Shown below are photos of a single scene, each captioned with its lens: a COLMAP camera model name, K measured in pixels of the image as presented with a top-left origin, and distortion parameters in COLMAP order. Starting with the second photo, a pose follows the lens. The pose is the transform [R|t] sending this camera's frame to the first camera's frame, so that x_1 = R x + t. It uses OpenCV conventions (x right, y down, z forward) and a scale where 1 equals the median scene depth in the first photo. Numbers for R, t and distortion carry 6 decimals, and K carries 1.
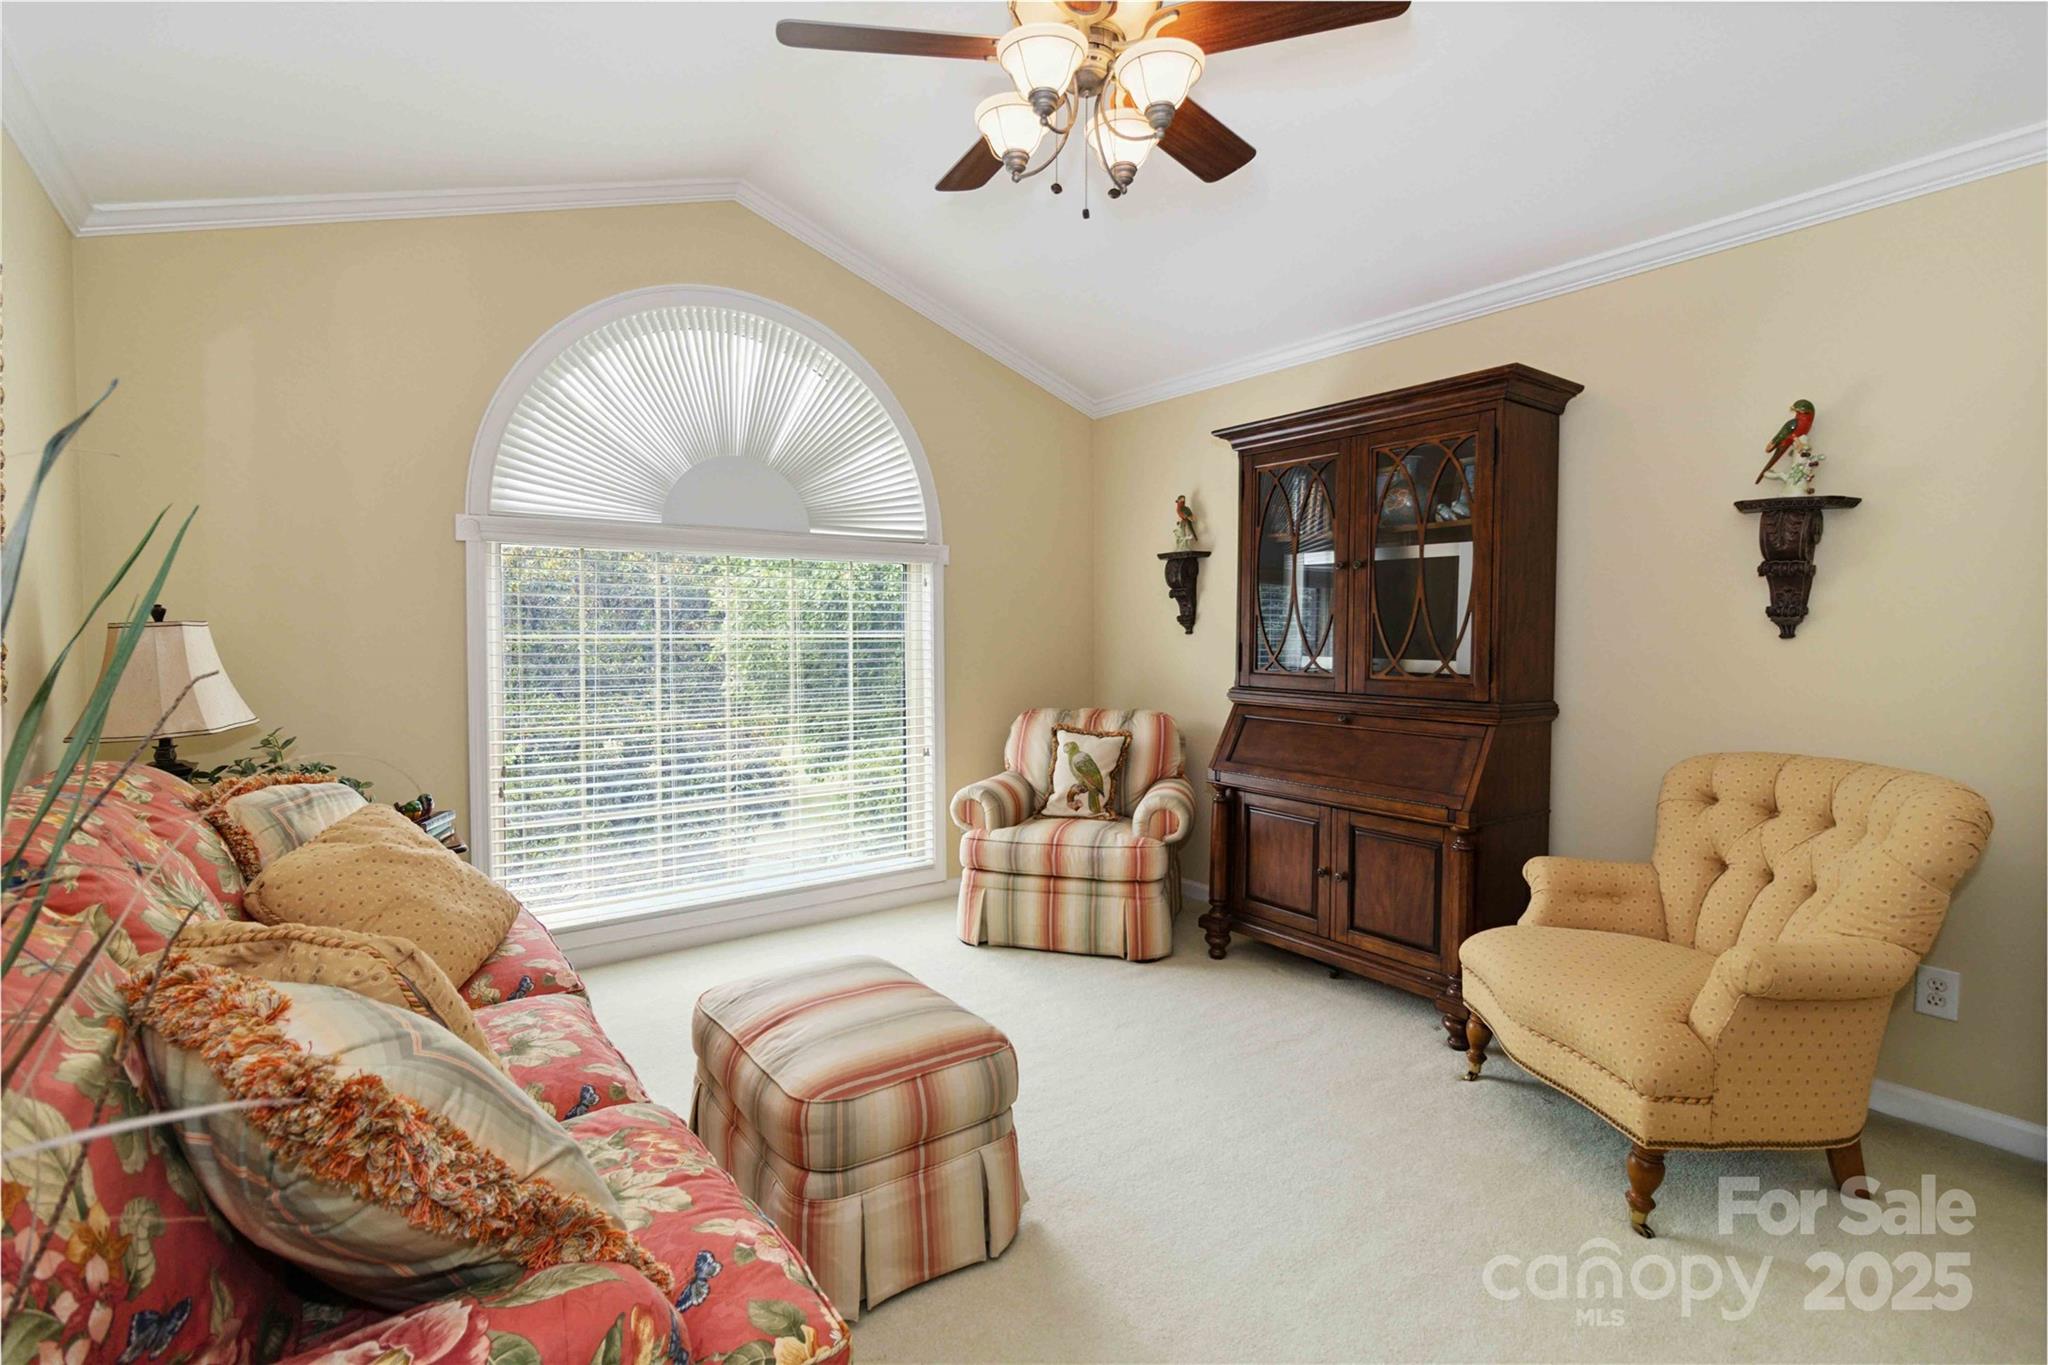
lens RADIAL K [[942.2, 0, 1016.7], [0, 942.2, 647.8], [0, 0, 1]] dist [-0.001028, 0.000200]
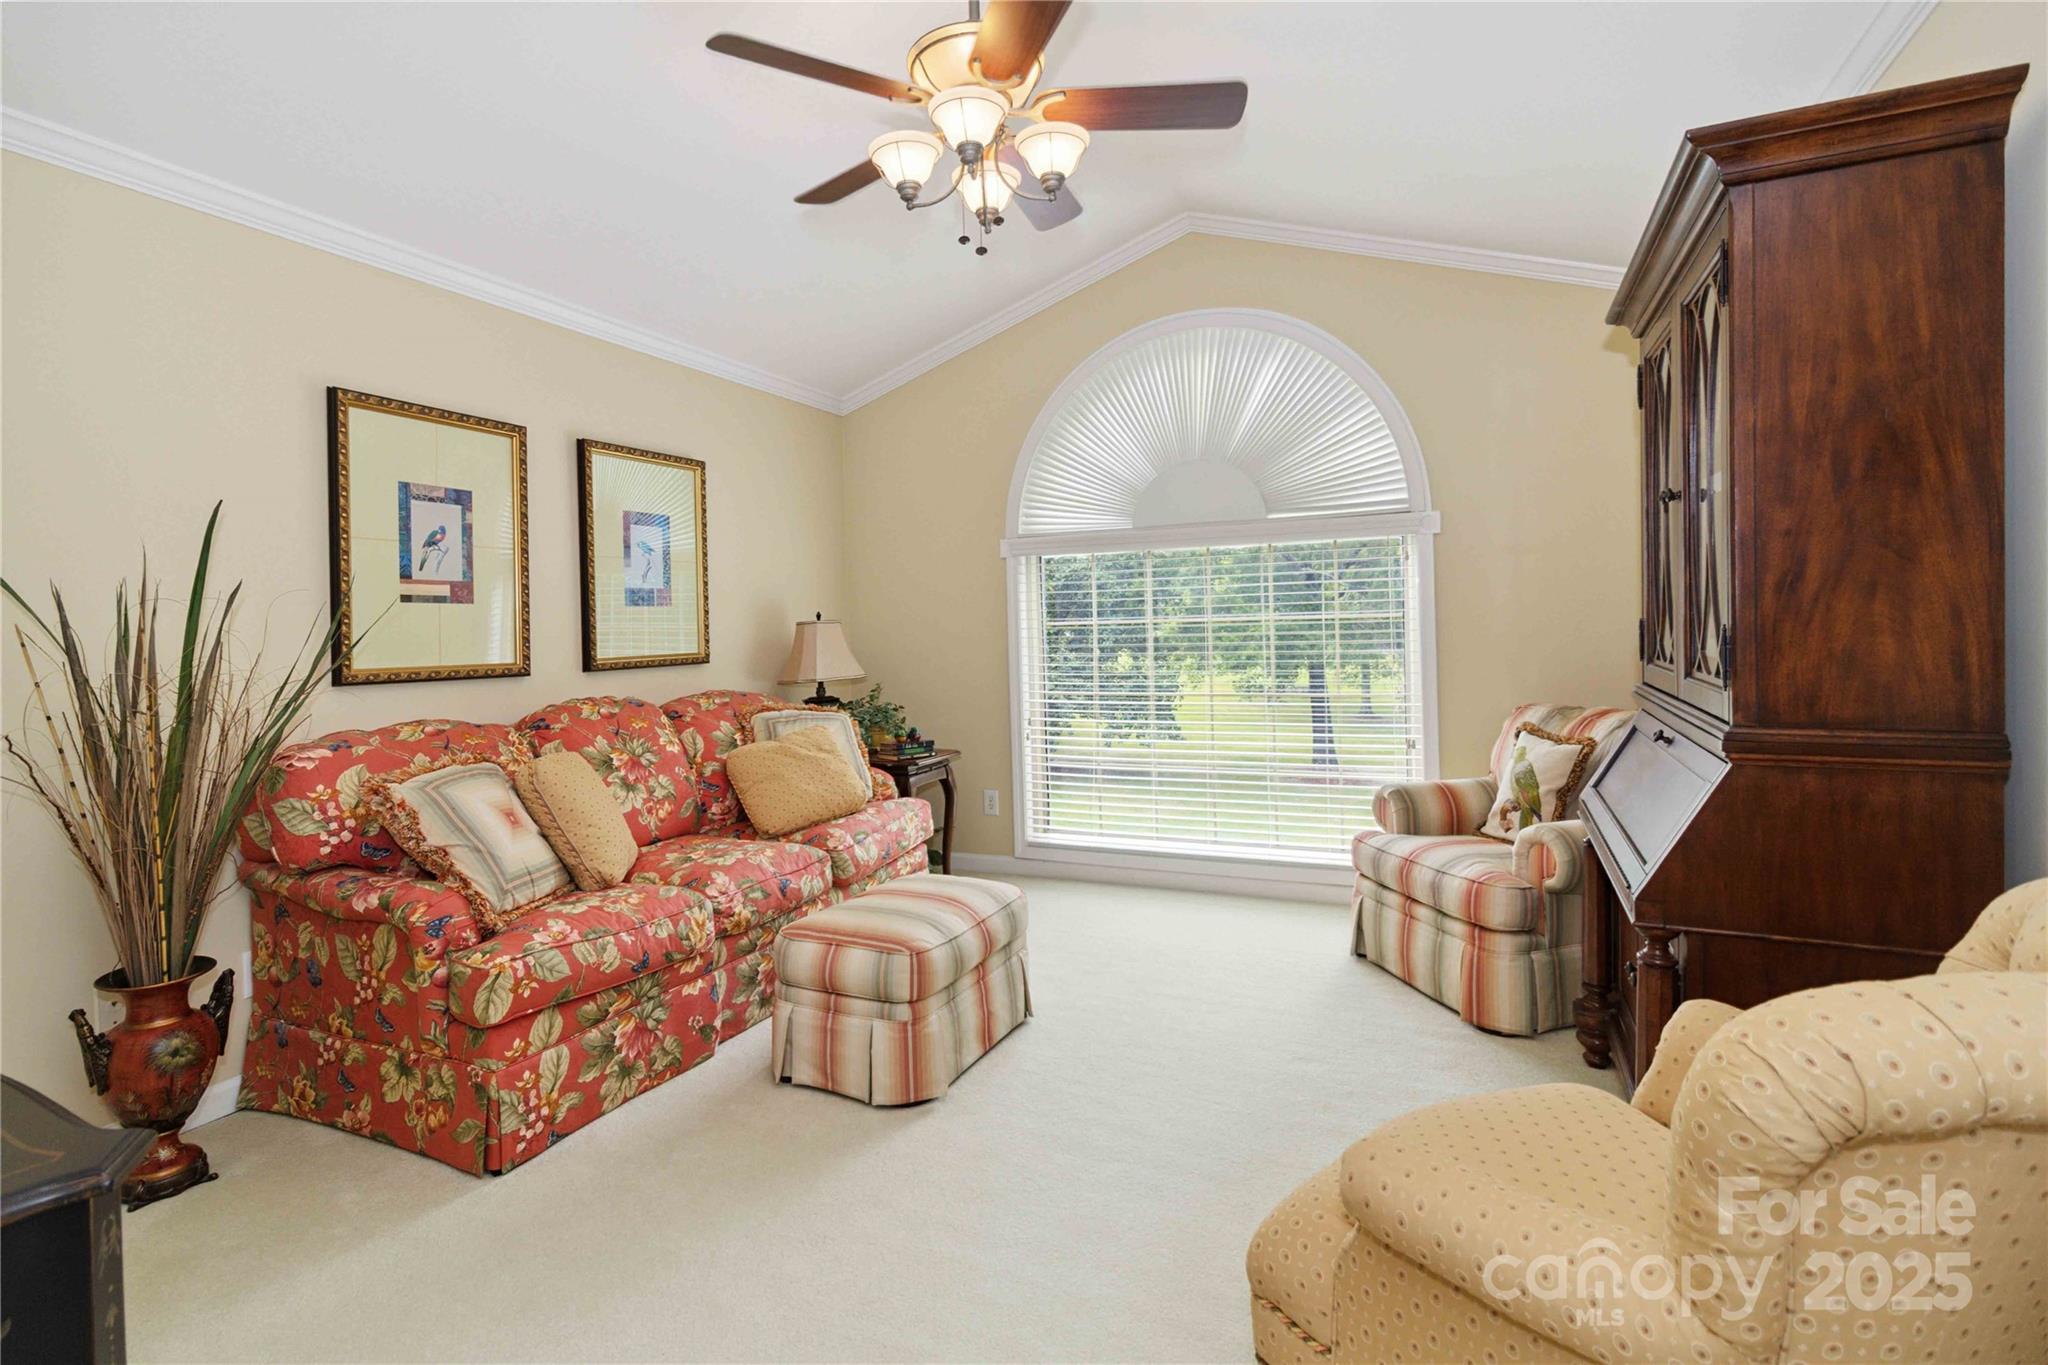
lens RADIAL K [[969.7, 0, 1023.9], [0, 969.7, 625.5], [0, 0, 1]] dist [-0.002430, -0.000183]
pose [[0.494960, -0.010273, -0.868855, 0.617458], [0.011302, 0.999922, -0.005385, -0.002052], [0.868842, -0.007155, 0.495038, 0.260140]]
